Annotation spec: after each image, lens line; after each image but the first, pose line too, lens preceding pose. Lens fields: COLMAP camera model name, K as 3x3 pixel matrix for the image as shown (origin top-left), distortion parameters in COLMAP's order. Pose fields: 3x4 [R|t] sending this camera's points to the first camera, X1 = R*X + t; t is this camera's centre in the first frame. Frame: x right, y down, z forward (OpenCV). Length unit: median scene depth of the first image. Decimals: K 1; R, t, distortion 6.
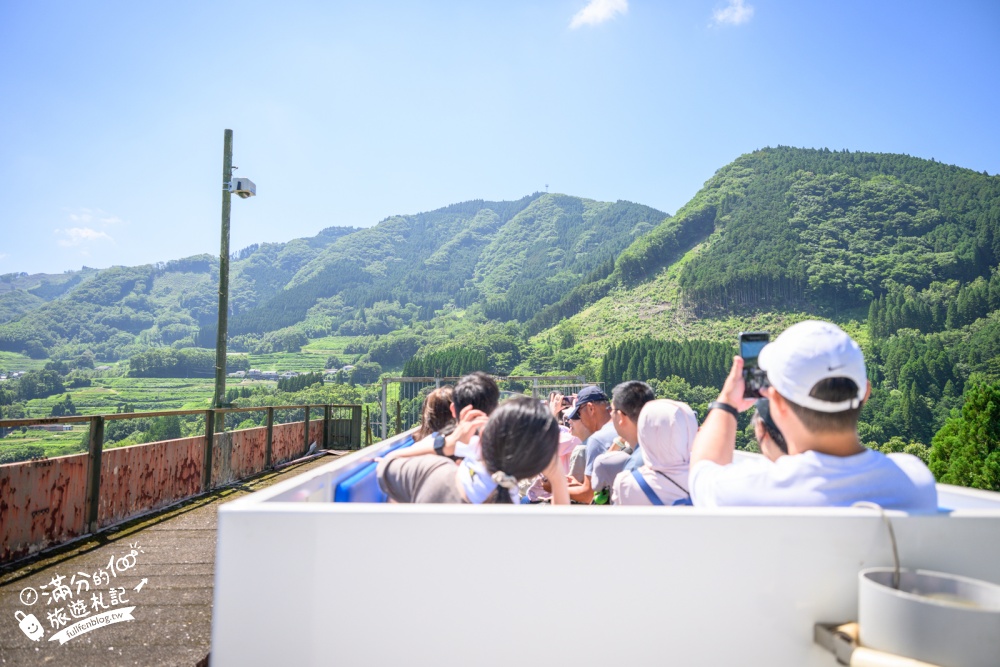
lens RADIAL K [[672.9, 0, 502.4], [0, 672.9, 334.9], [0, 0, 1]] dist [0.002203, -0.002718]
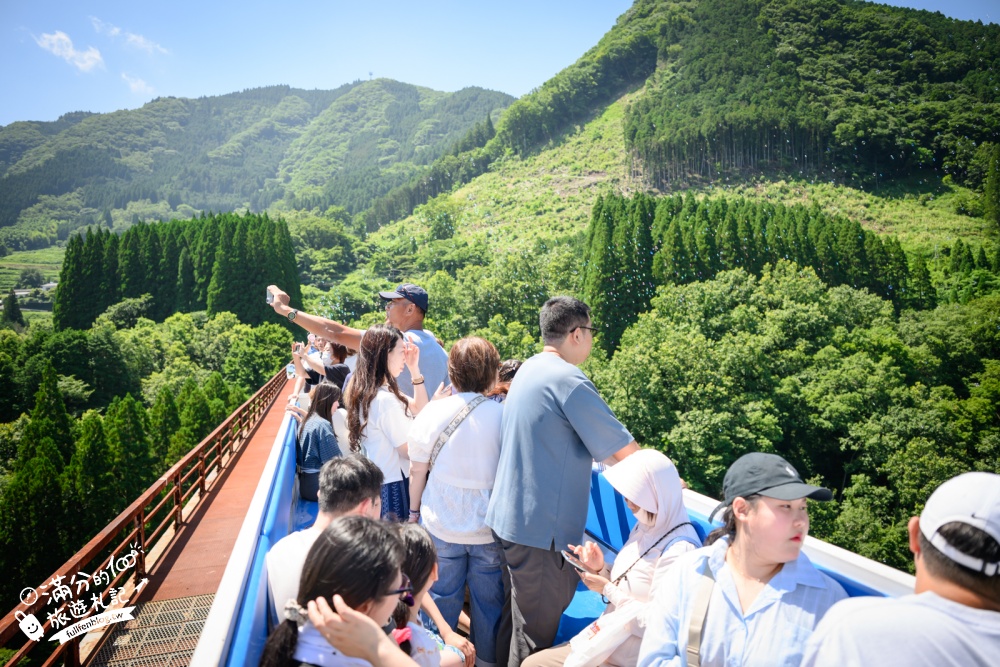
lens RADIAL K [[672.9, 0, 497.5], [0, 672.9, 339.3], [0, 0, 1]] dist [0.002203, -0.002718]
pose [[0.966088, -0.021229, 0.257339, -0.004702], [-0.005033, 0.994877, 0.100968, 0.037810], [-0.258164, -0.098840, 0.961032, 0.372388]]
